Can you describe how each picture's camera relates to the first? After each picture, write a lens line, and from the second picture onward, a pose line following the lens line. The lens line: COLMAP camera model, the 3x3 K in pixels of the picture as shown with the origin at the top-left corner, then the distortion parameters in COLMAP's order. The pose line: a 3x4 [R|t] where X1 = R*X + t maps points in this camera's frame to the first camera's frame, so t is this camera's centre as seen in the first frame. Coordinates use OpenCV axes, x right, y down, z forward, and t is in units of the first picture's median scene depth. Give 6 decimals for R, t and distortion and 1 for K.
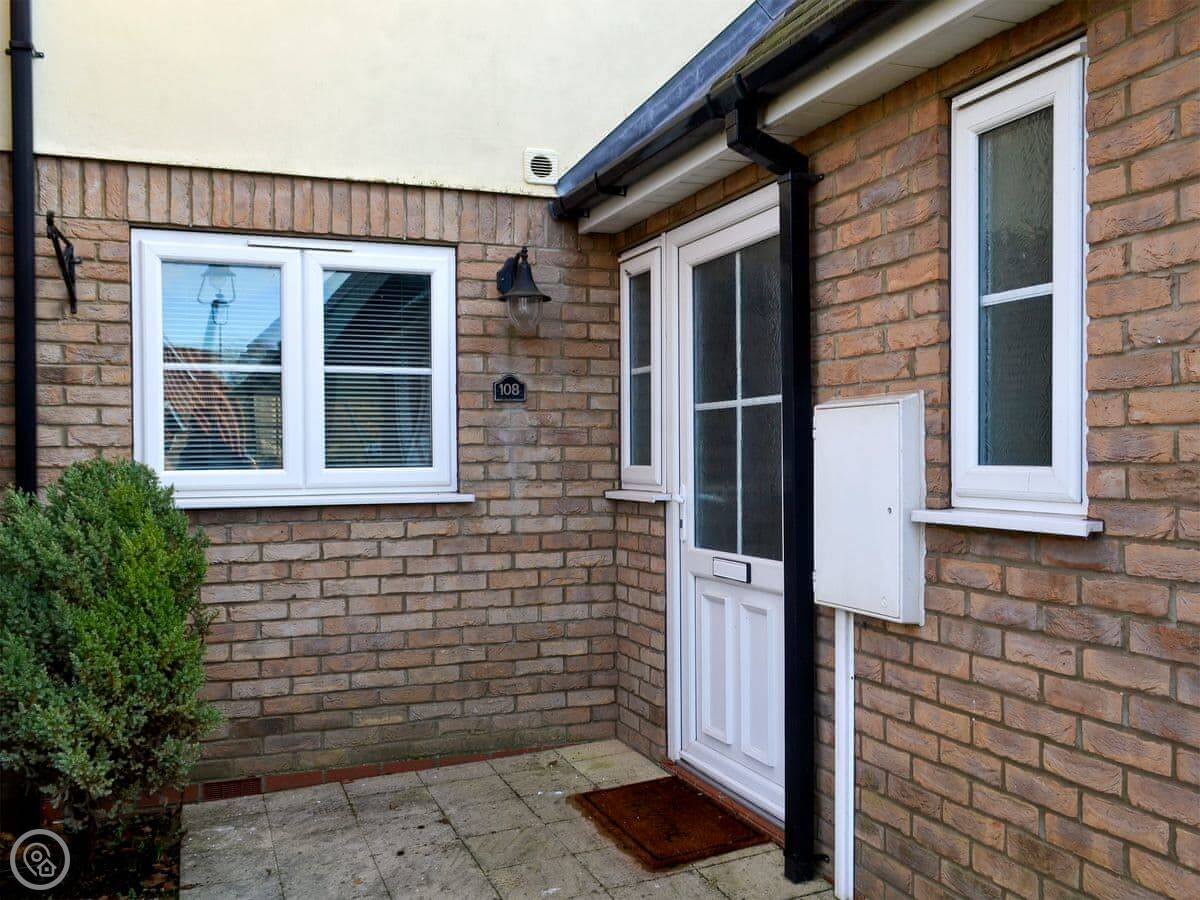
lens RADIAL K [[971.9, 0, 600.0], [0, 971.9, 450.0], [0, 0, 1]] dist [0.002242, 0.001174]
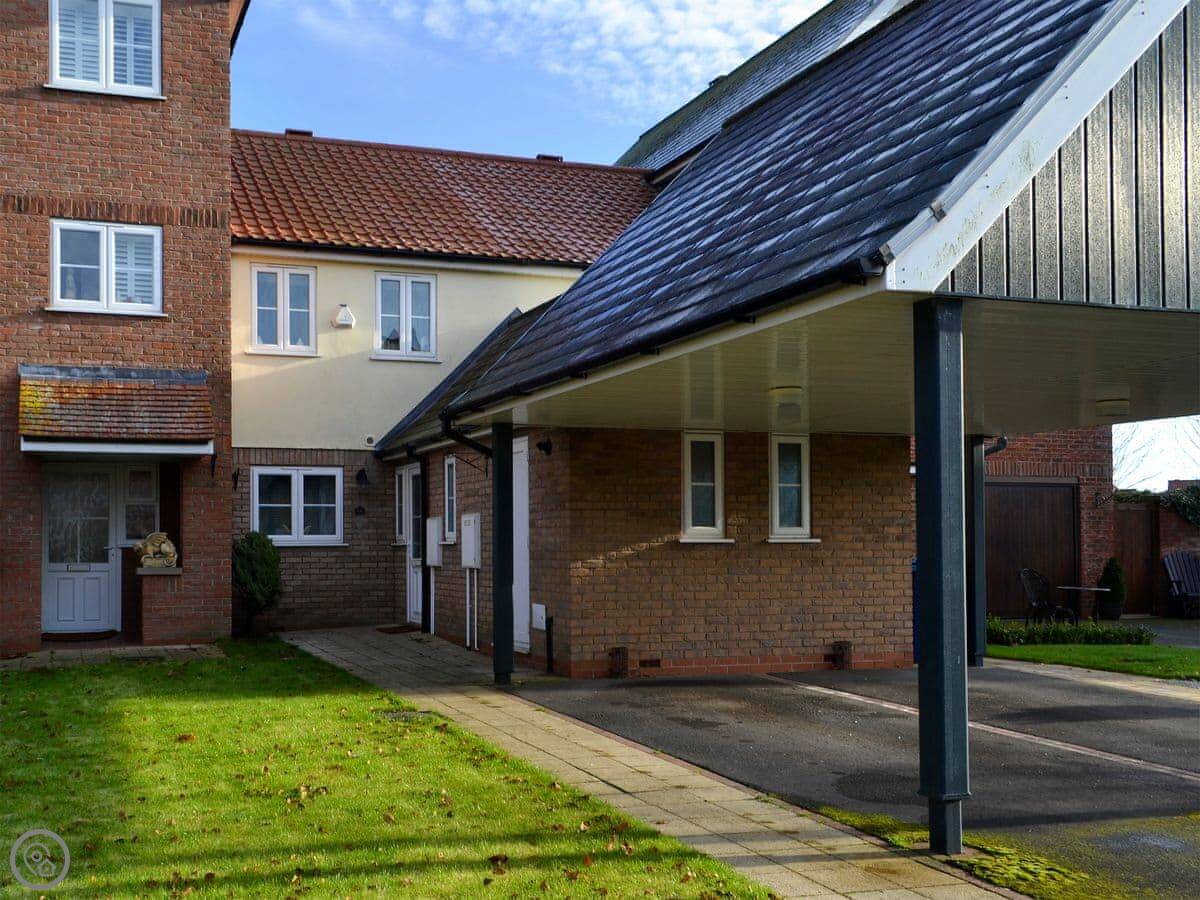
lens RADIAL K [[1476.6, 0, 600.0], [0, 1476.6, 450.0], [0, 0, 1]] dist [-0.159350, -0.006027]
pose [[0.999900, -0.001977, 0.013978, 0.648865], [0.002799, 0.998251, -0.059047, 0.026327], [-0.013837, 0.059080, 0.998157, -3.962754]]
